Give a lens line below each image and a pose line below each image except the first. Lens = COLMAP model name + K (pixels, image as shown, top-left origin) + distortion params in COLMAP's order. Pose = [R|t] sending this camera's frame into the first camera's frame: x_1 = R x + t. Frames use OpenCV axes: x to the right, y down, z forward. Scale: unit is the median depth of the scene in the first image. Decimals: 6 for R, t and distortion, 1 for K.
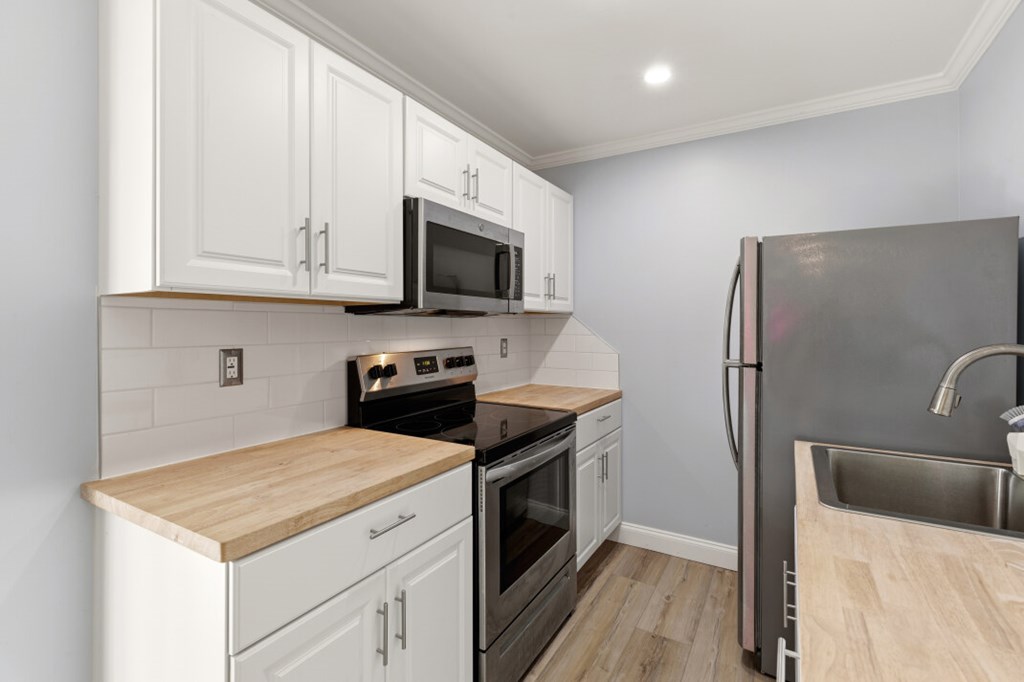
lens RADIAL K [[467.0, 0, 515.9], [0, 467.0, 326.5], [0, 0, 1]] dist [0.023428, 0.000164]
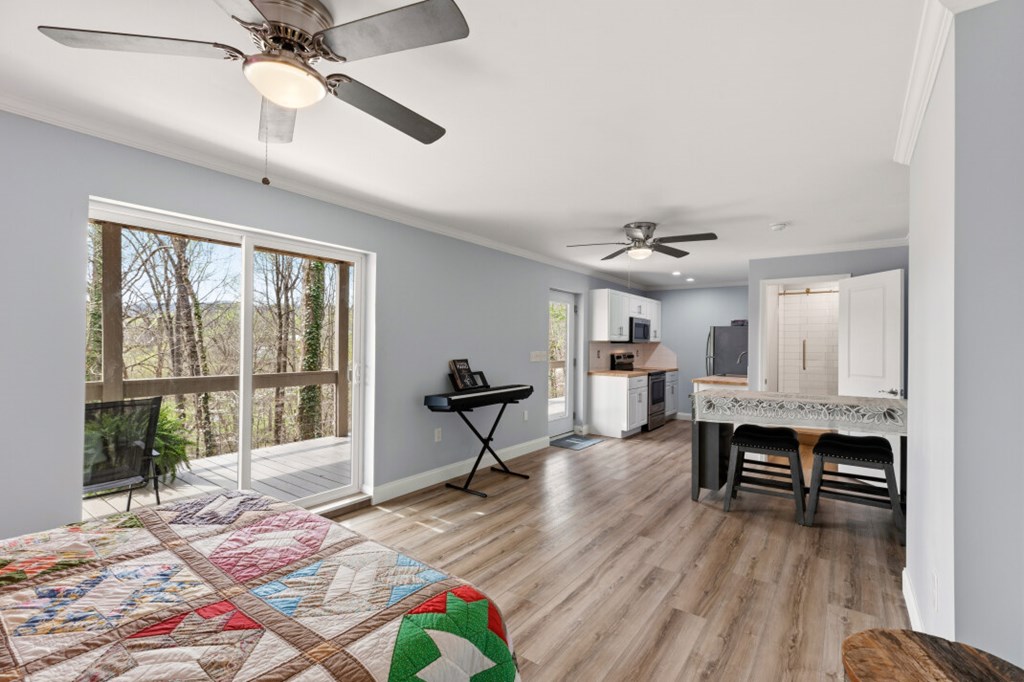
lens RADIAL K [[458.6, 0, 499.7], [0, 458.6, 341.0], [0, 0, 1]] dist [0.003123, 0.000477]
pose [[0.993206, 0.011424, -0.115808, -0.826798], [-0.012058, 0.999916, -0.004774, -0.013549], [0.115744, 0.006138, 0.993260, -2.990571]]
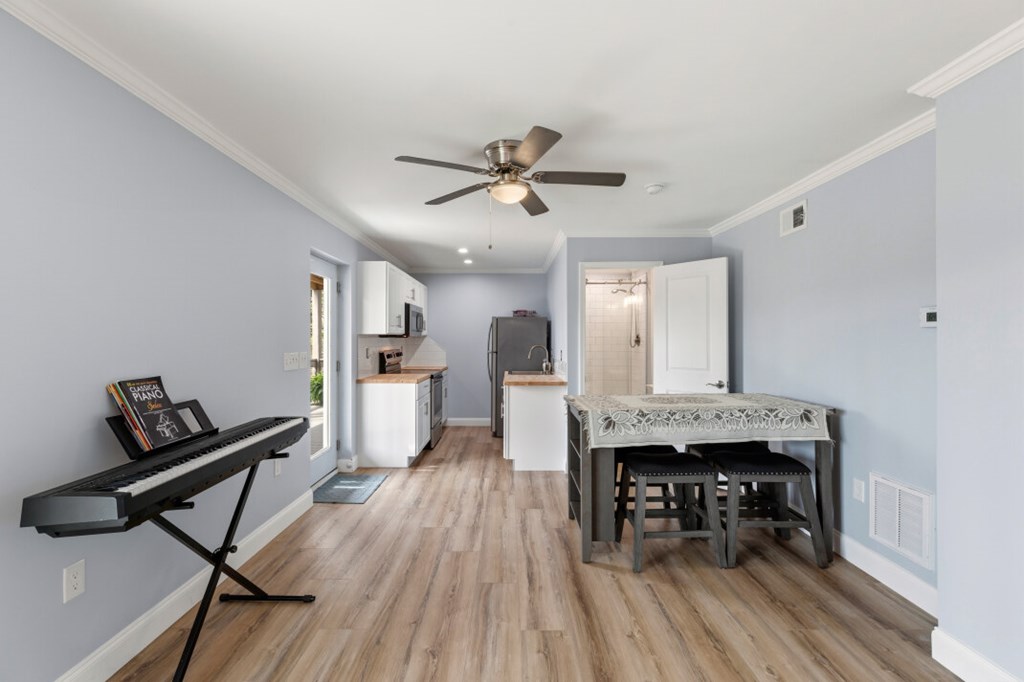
lens RADIAL K [[464.7, 0, 512.0], [0, 464.7, 341.0], [0, 0, 1]] dist [0.002735, 0.000718]
pose [[0.858422, -0.001584, 0.512942, -1.121656], [0.000567, 0.999998, 0.002139, -0.008660], [-0.512944, -0.001545, 0.858421, -1.963419]]
